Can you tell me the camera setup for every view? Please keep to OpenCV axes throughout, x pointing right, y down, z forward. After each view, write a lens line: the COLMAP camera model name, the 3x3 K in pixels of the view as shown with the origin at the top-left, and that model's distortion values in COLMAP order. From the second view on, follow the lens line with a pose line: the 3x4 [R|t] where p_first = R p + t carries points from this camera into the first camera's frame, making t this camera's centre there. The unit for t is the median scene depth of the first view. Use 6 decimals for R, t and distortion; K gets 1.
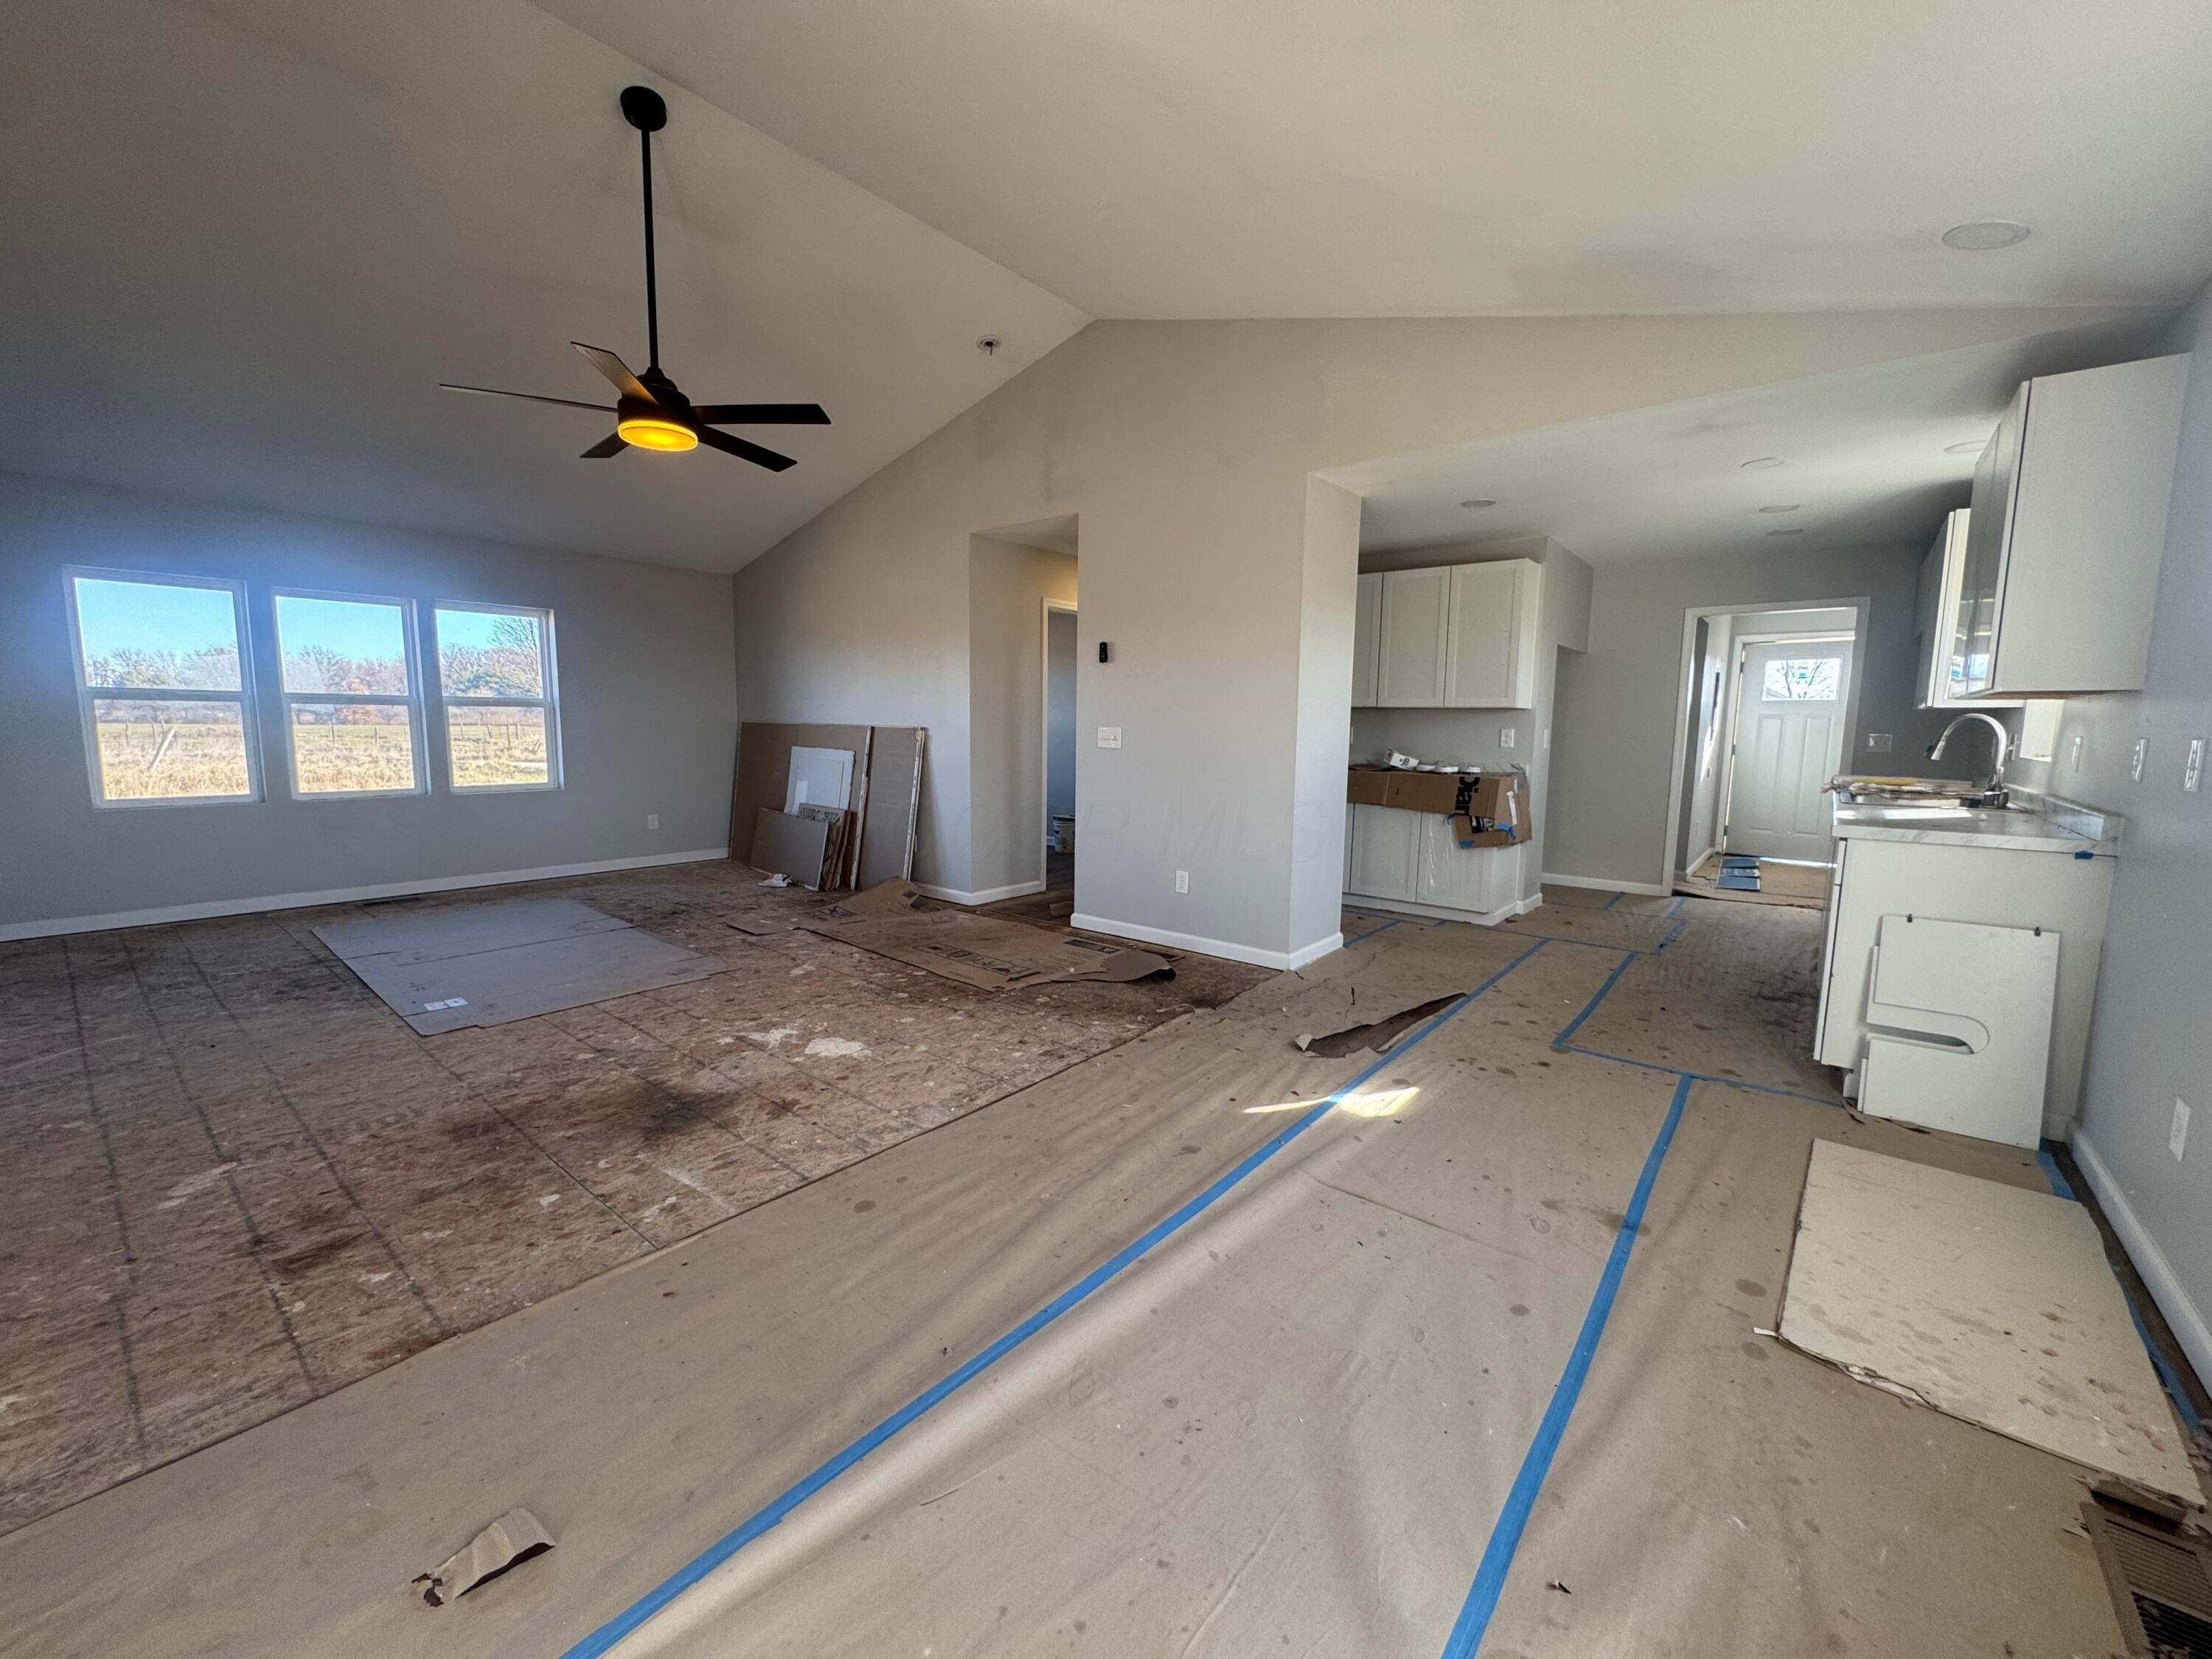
lens RADIAL K [[880.2, 0, 1108.3], [0, 880.2, 830.2], [0, 0, 1]] dist [-0.005844, 0.000661]
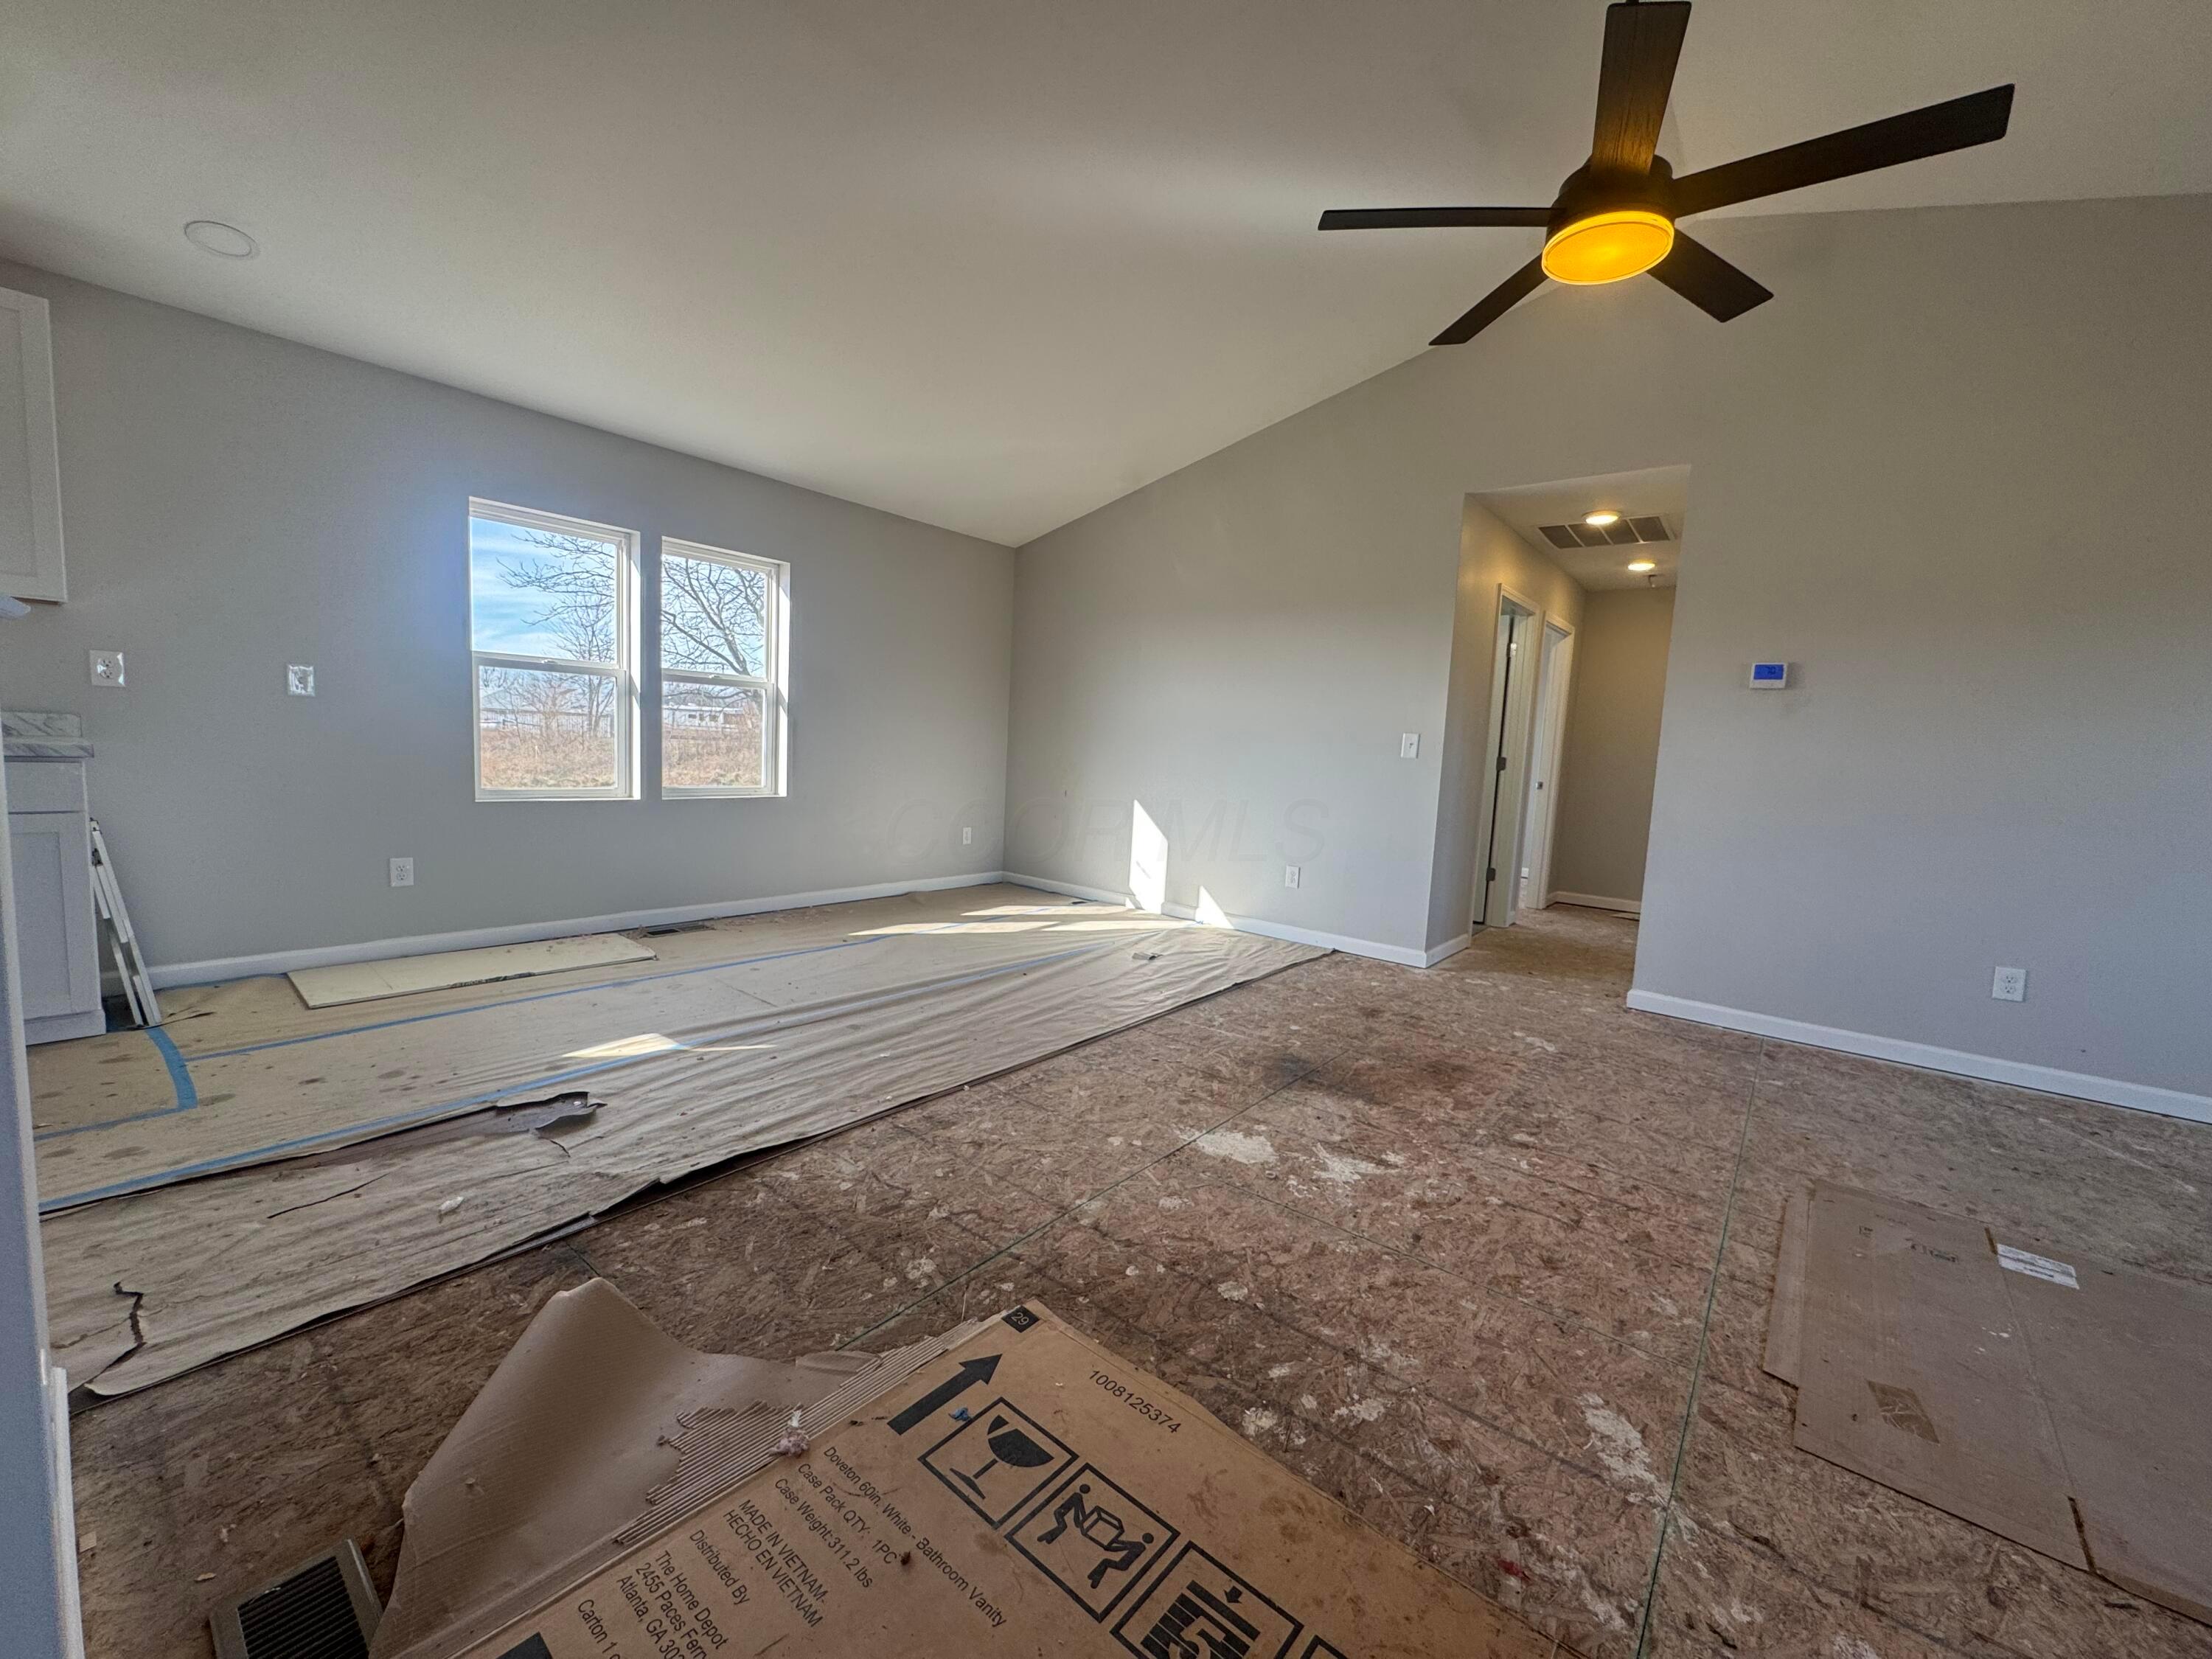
lens RADIAL K [[880.2, 0, 1103.7], [0, 880.2, 832.7], [0, 0, 1]] dist [-0.005844, 0.000661]
pose [[-0.997825, -0.065306, -0.009017, -0.166051], [-0.065666, 0.972411, 0.223842, -0.151641], [-0.005850, 0.223947, -0.974584, 1.540593]]
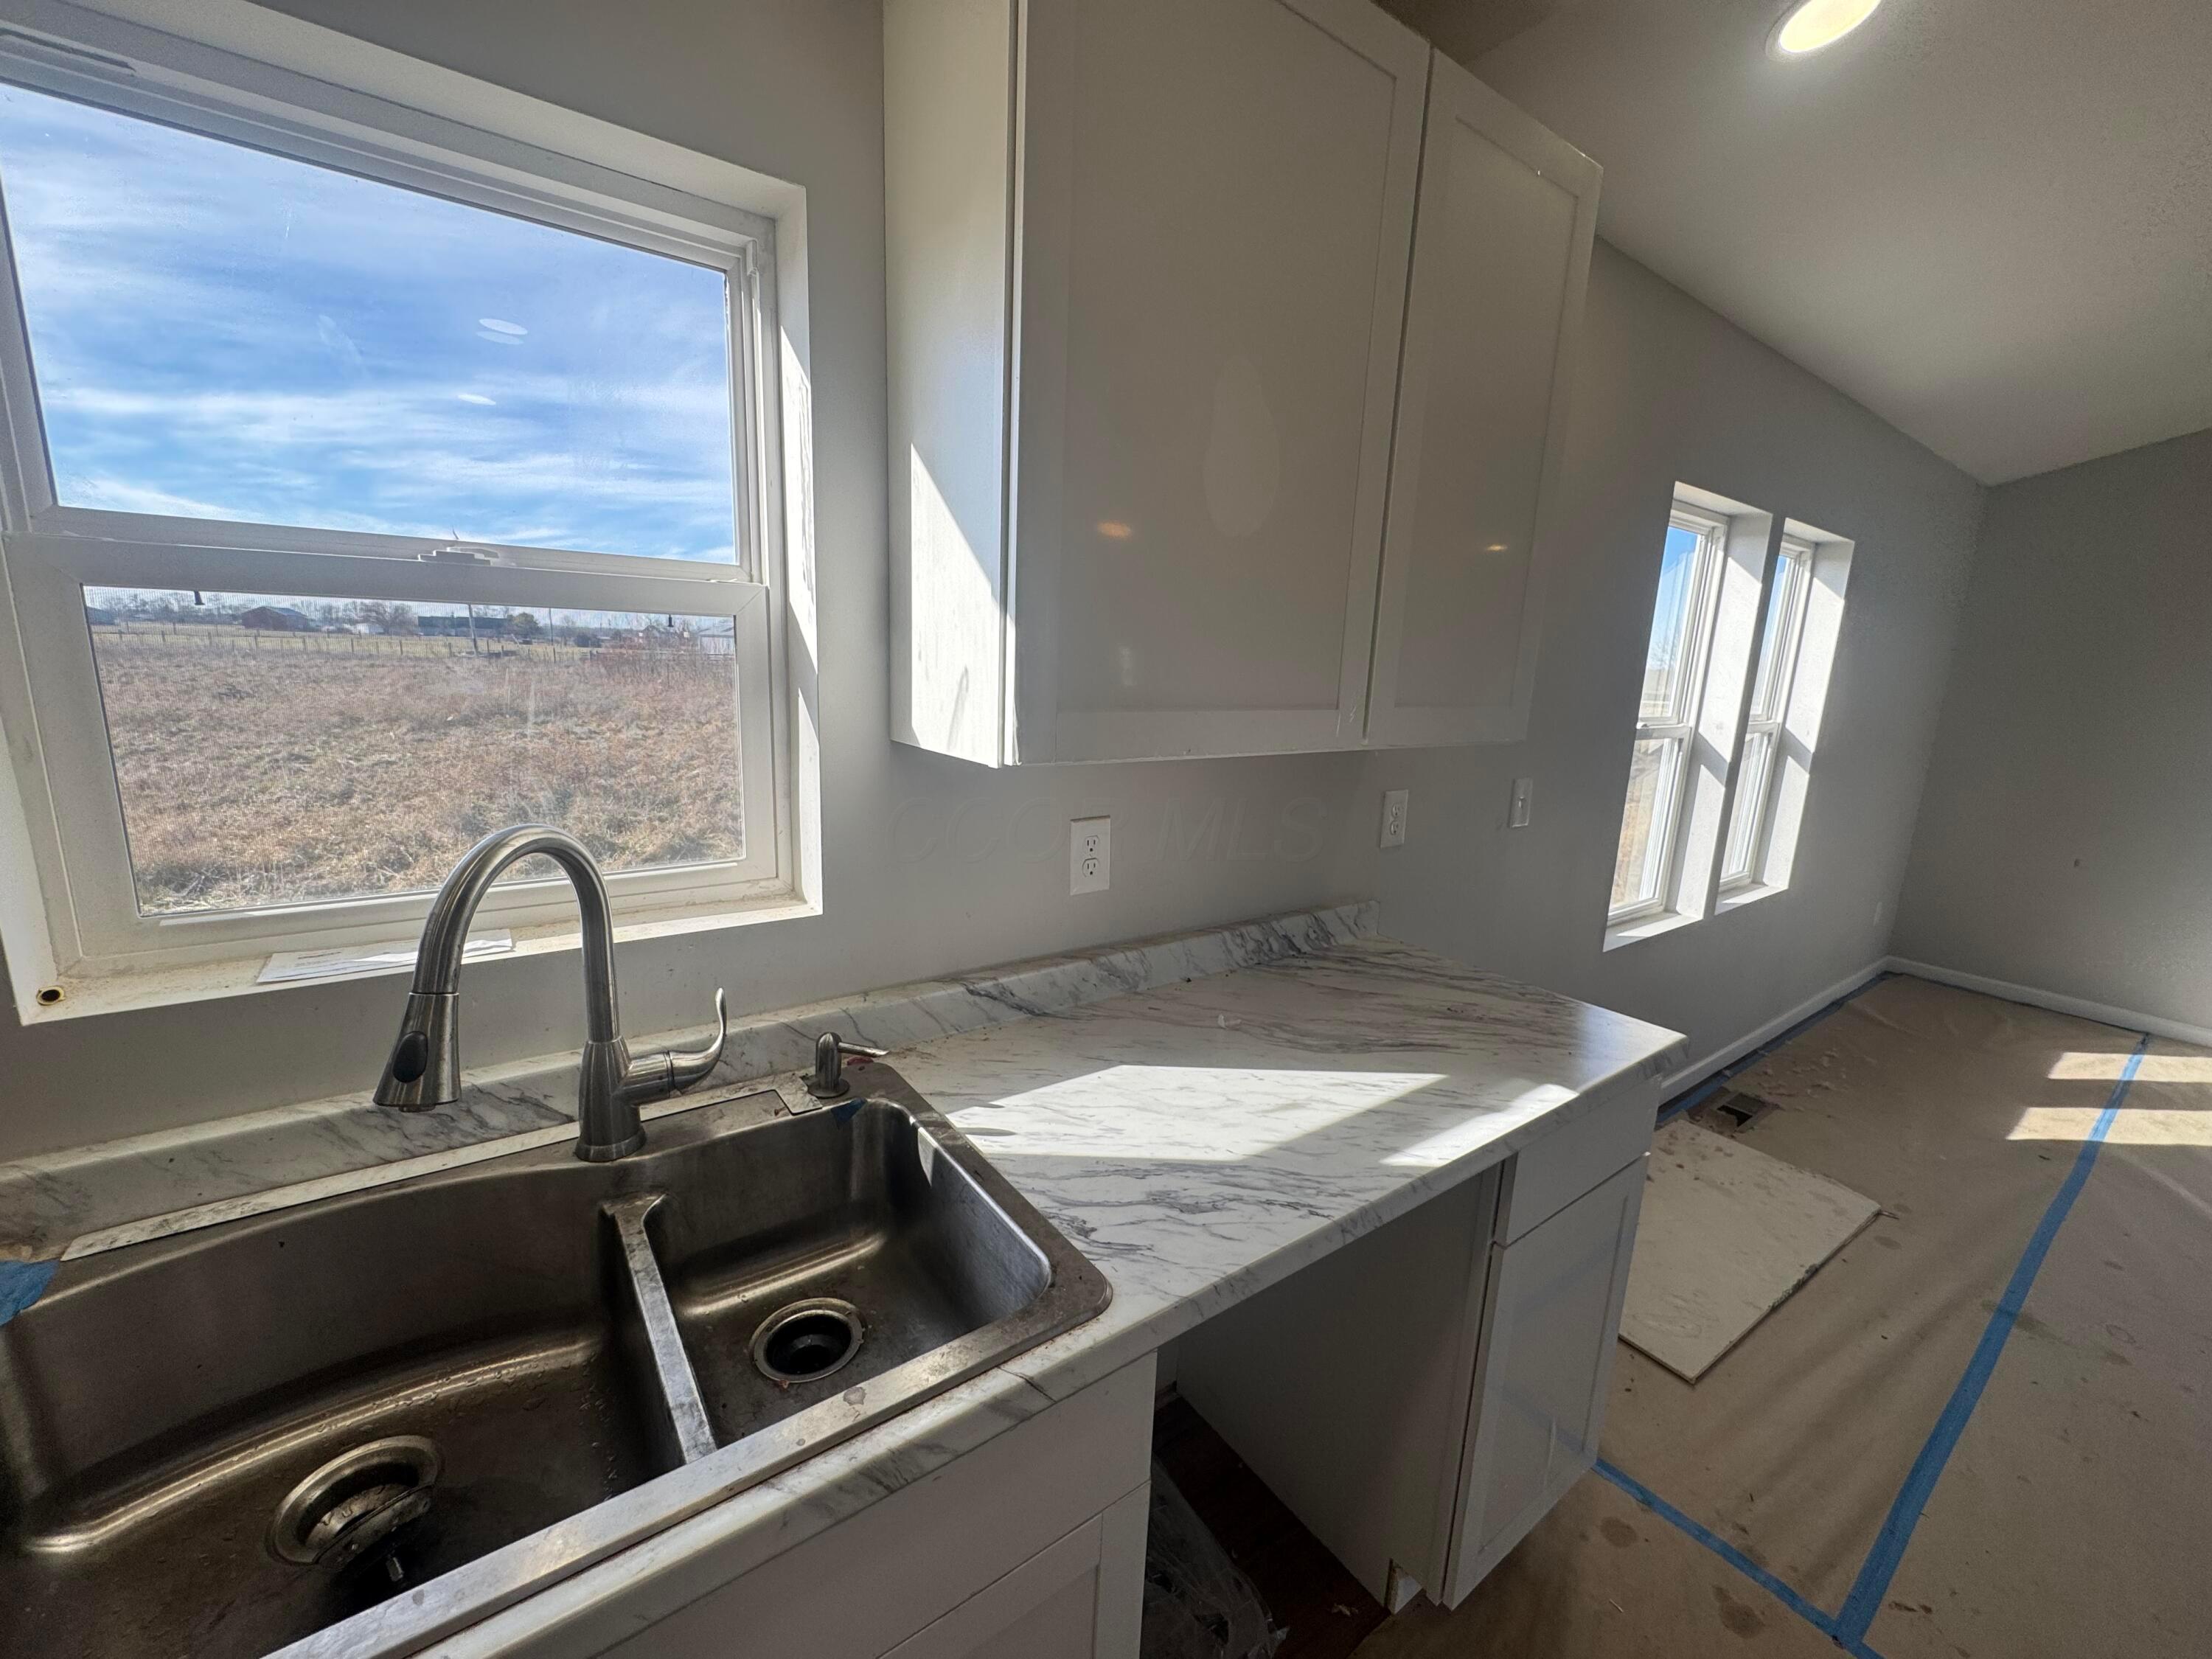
lens RADIAL K [[880.2, 0, 1102.4], [0, 880.2, 820.6], [0, 0, 1]] dist [-0.005844, 0.000661]
pose [[-0.964125, -0.094593, 0.248024, 0.841725], [-0.013755, 0.950901, 0.309189, -0.220913], [-0.265093, 0.294685, -0.918088, 1.221836]]
